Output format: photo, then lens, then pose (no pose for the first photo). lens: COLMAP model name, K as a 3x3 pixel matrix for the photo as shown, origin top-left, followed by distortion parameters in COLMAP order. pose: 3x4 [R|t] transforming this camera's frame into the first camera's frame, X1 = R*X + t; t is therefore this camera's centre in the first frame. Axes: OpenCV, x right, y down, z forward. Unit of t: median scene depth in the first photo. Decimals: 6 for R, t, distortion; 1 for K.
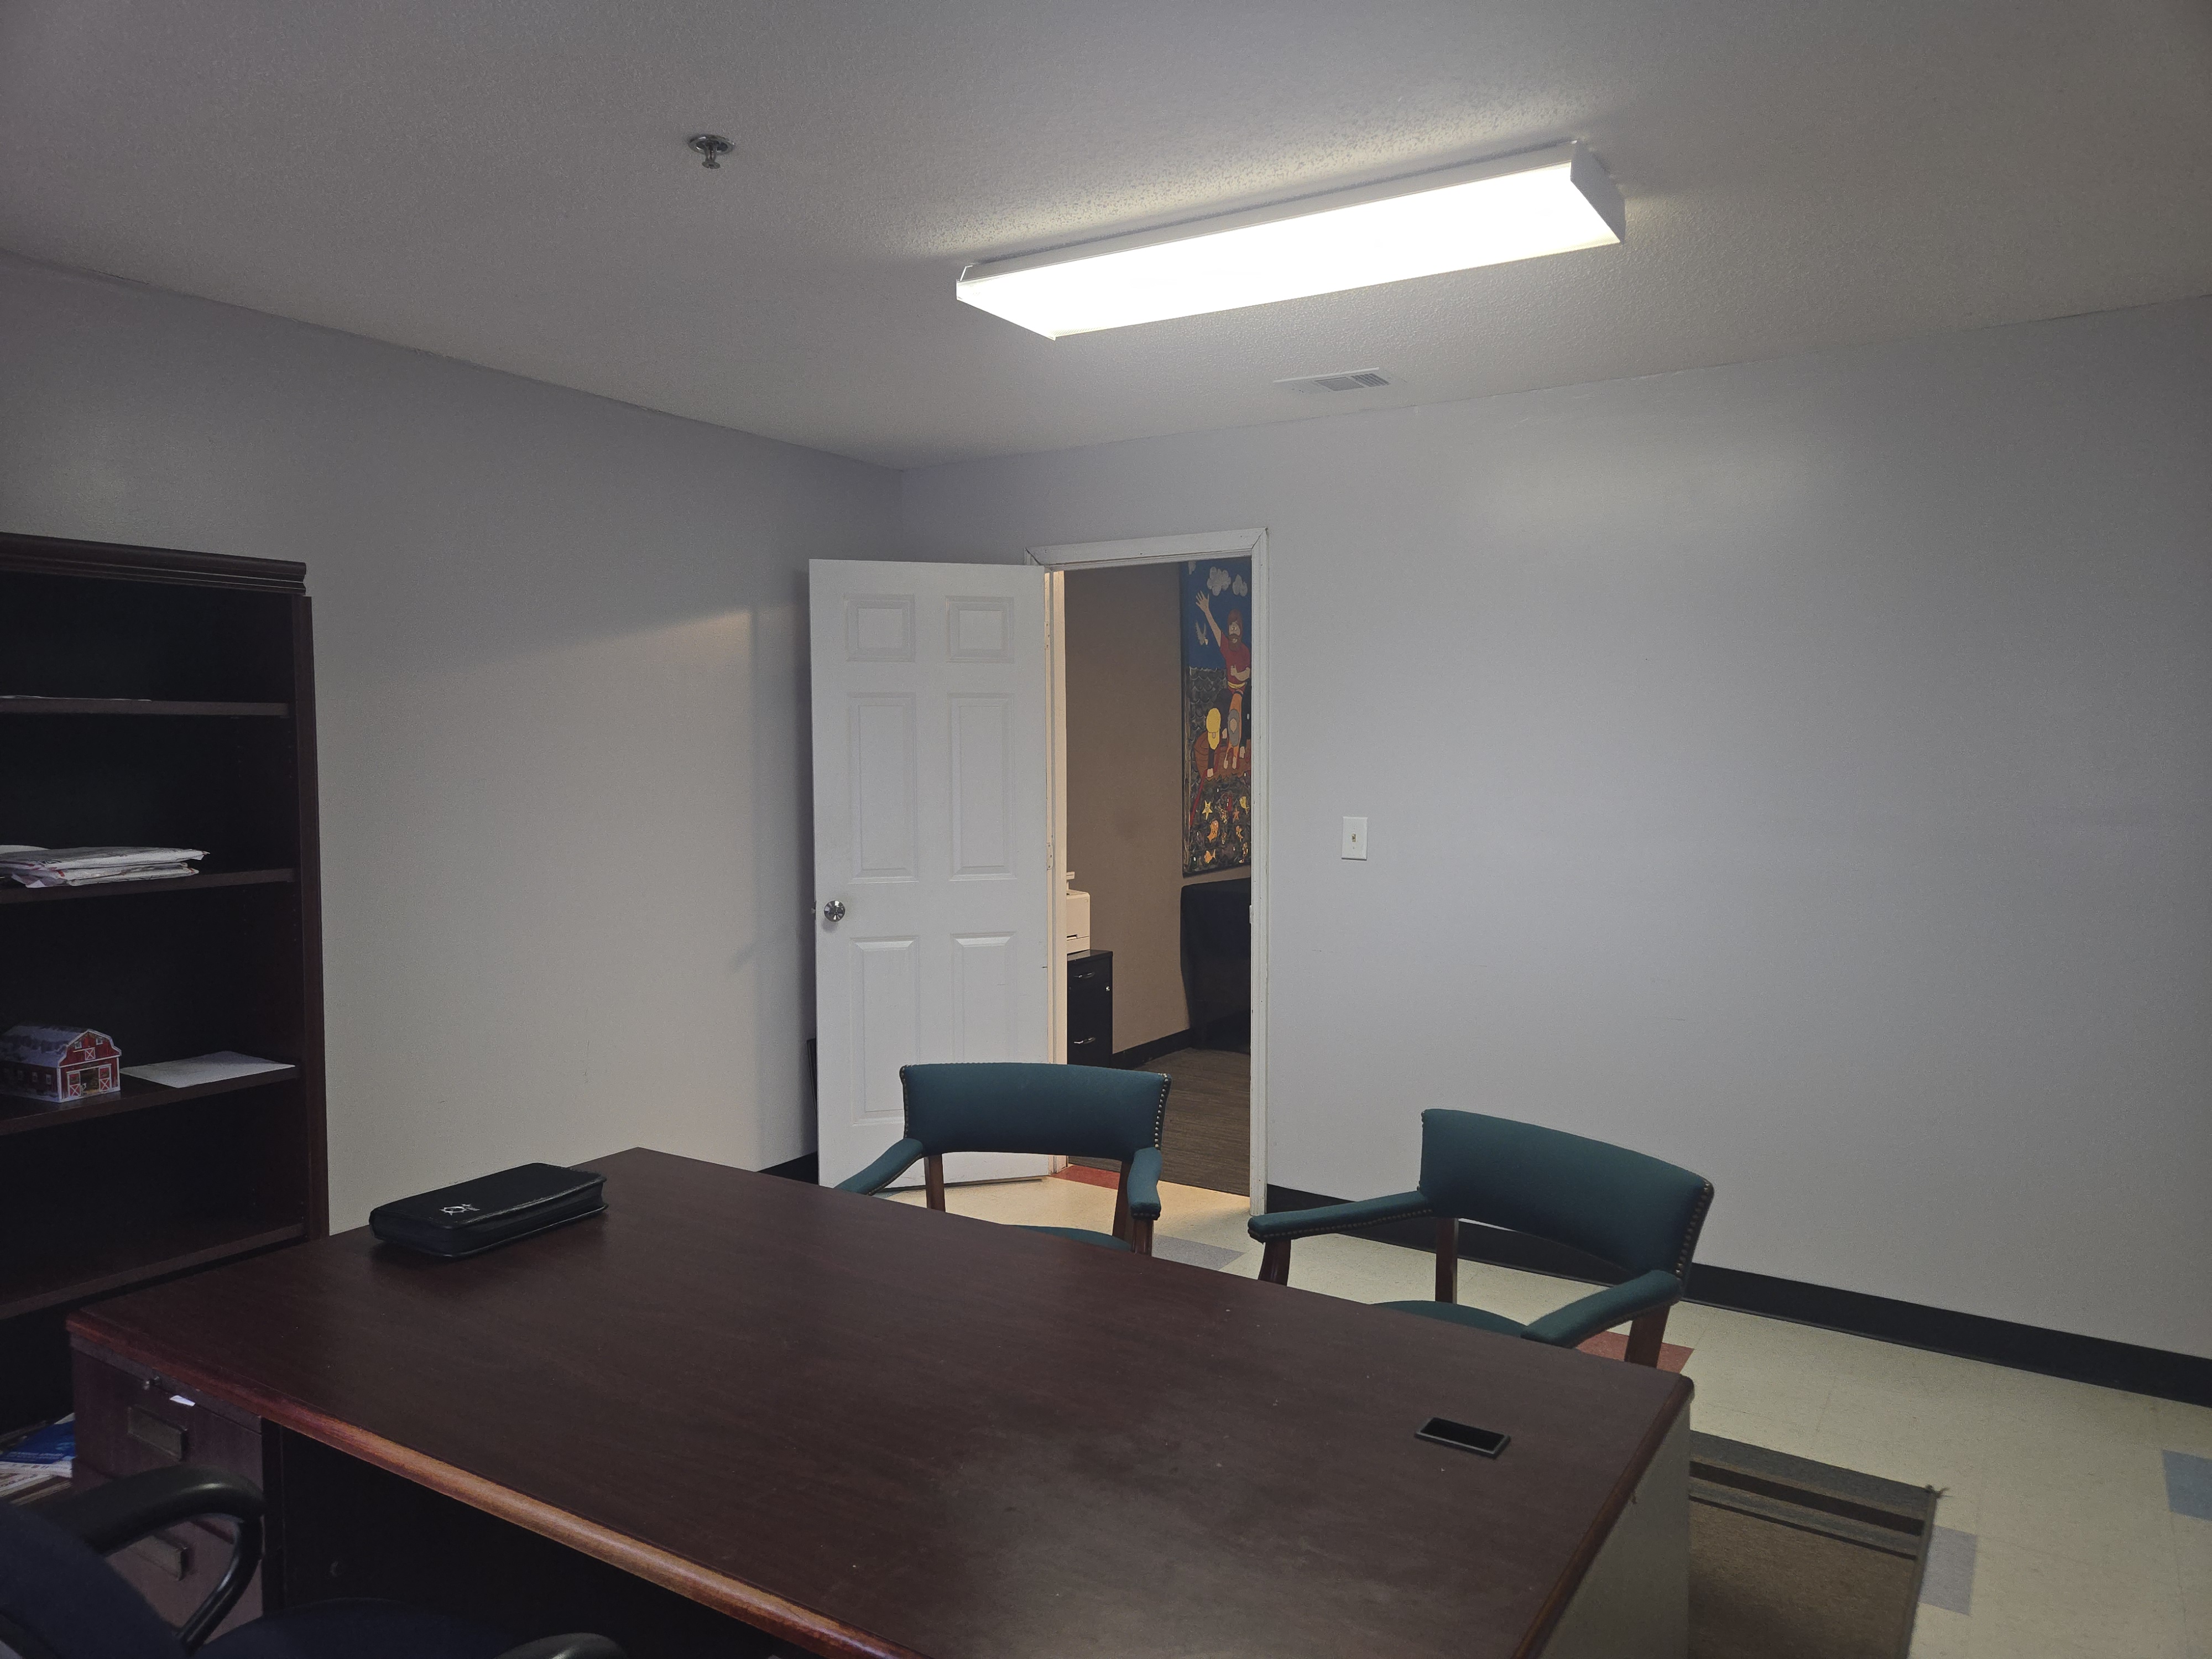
lens RADIAL K [[1469.2, 0, 1119.1], [0, 1469.2, 824.2], [0, 0, 1]] dist [0.078134, -0.062119]
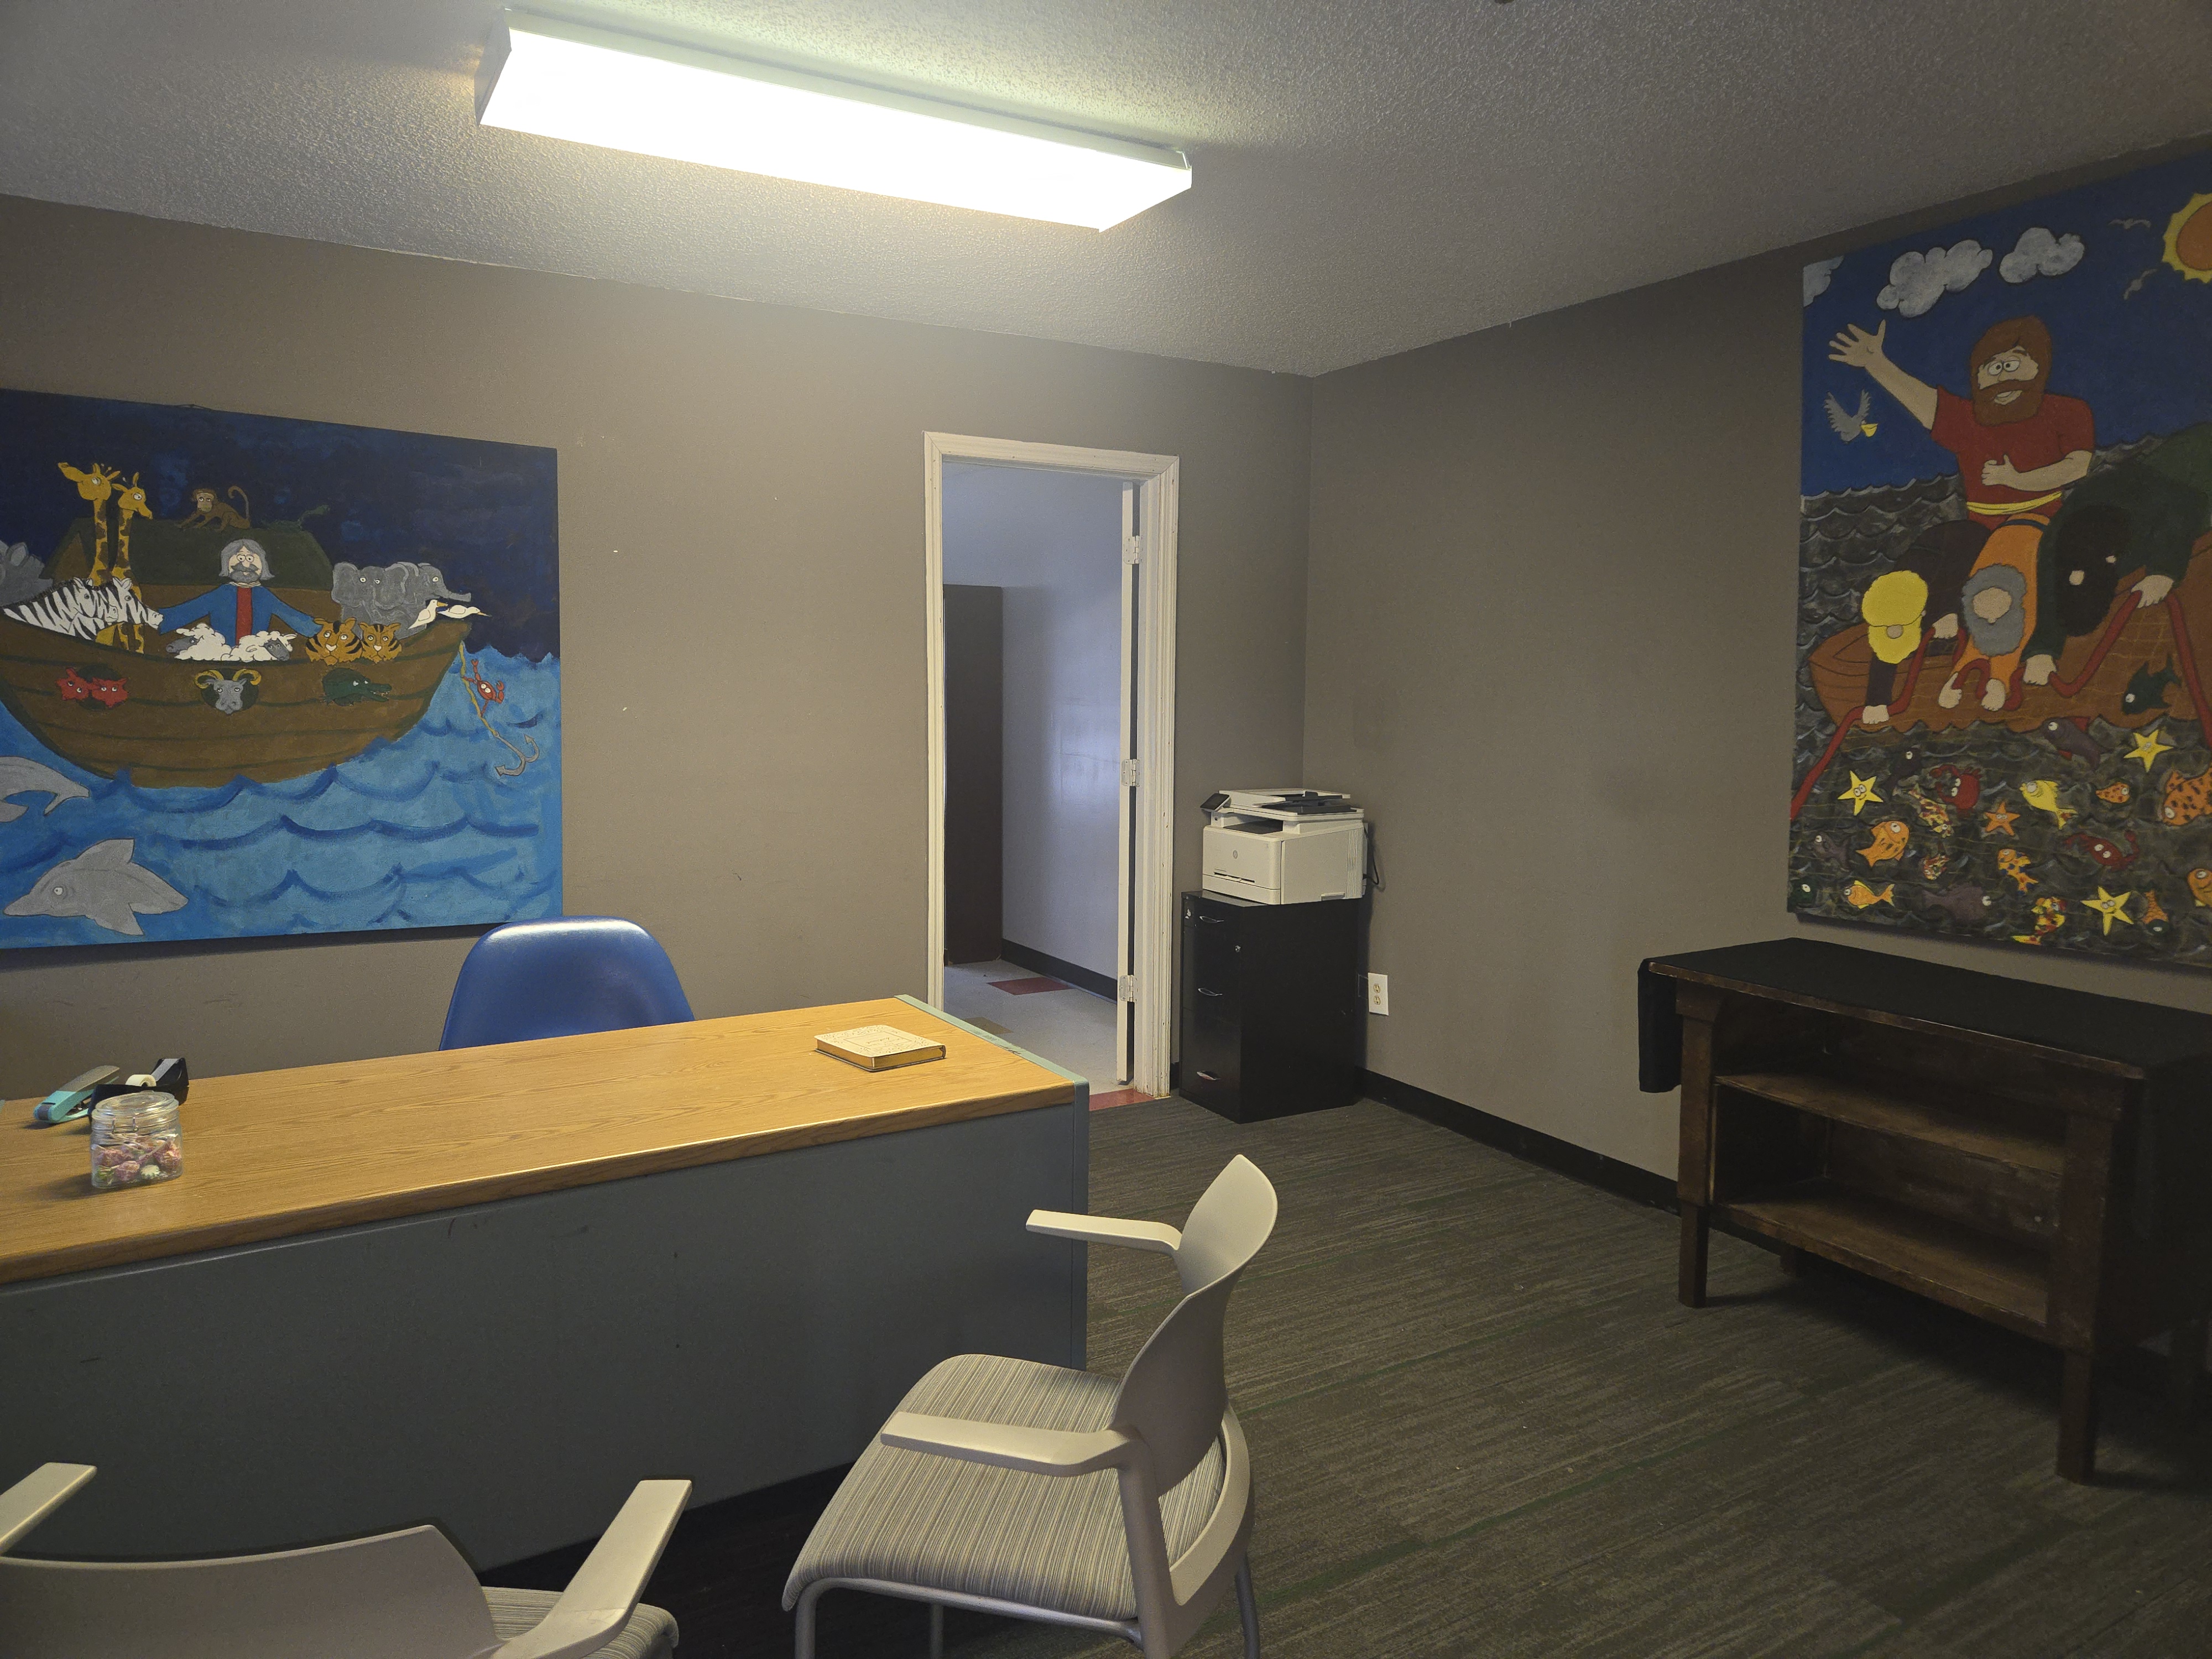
lens RADIAL K [[1469.2, 0, 1119.1], [0, 1469.2, 824.2], [0, 0, 1]] dist [0.078134, -0.062119]
pose [[-0.458668, 0.082118, -0.884805, 0.586849], [-0.056465, 0.991015, 0.121245, -0.044172], [0.886812, 0.105571, -0.449911, 1.003015]]
